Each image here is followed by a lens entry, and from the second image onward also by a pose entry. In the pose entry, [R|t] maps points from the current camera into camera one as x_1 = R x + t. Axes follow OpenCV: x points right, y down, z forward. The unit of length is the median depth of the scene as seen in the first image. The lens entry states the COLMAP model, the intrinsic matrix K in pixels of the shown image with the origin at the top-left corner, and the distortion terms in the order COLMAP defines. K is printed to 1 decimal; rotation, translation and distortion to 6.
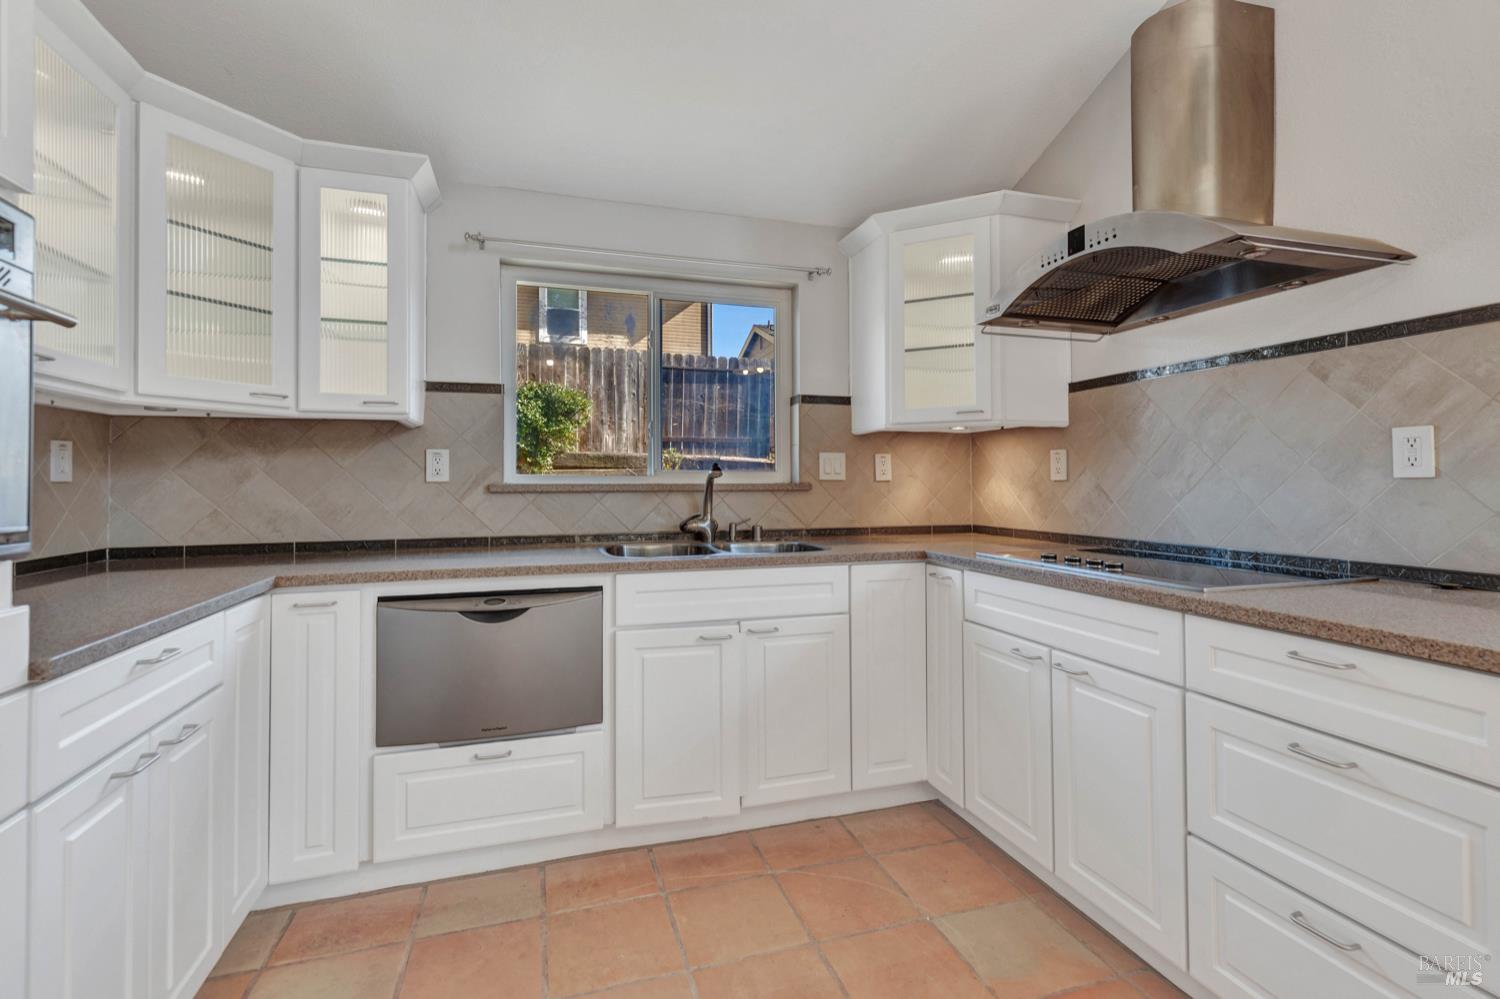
lens RADIAL K [[685.8, 0, 752.4], [0, 685.8, 473.1], [0, 0, 1]] dist [0.008723, 0.000933]
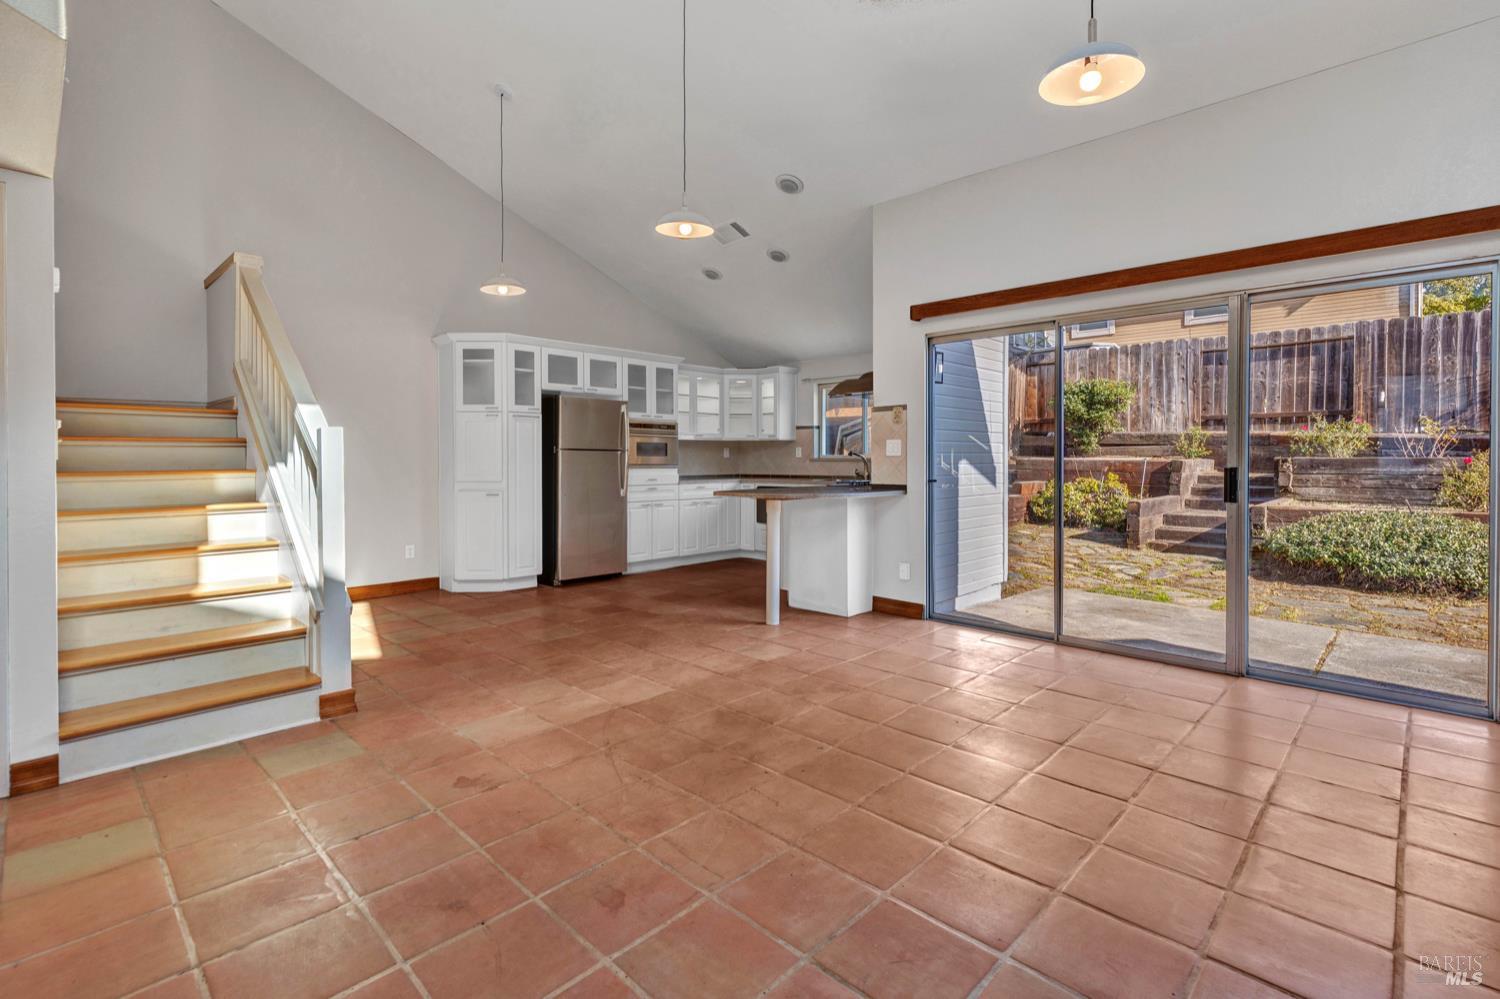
lens RADIAL K [[685.8, 0, 759.2], [0, 685.8, 471.6], [0, 0, 1]] dist [0.008723, 0.000933]
pose [[0.481021, 0.019247, -0.876498, 2.199582], [0.011186, 0.999543, 0.028088, -0.013410], [0.876638, -0.023315, 0.480586, -0.678872]]
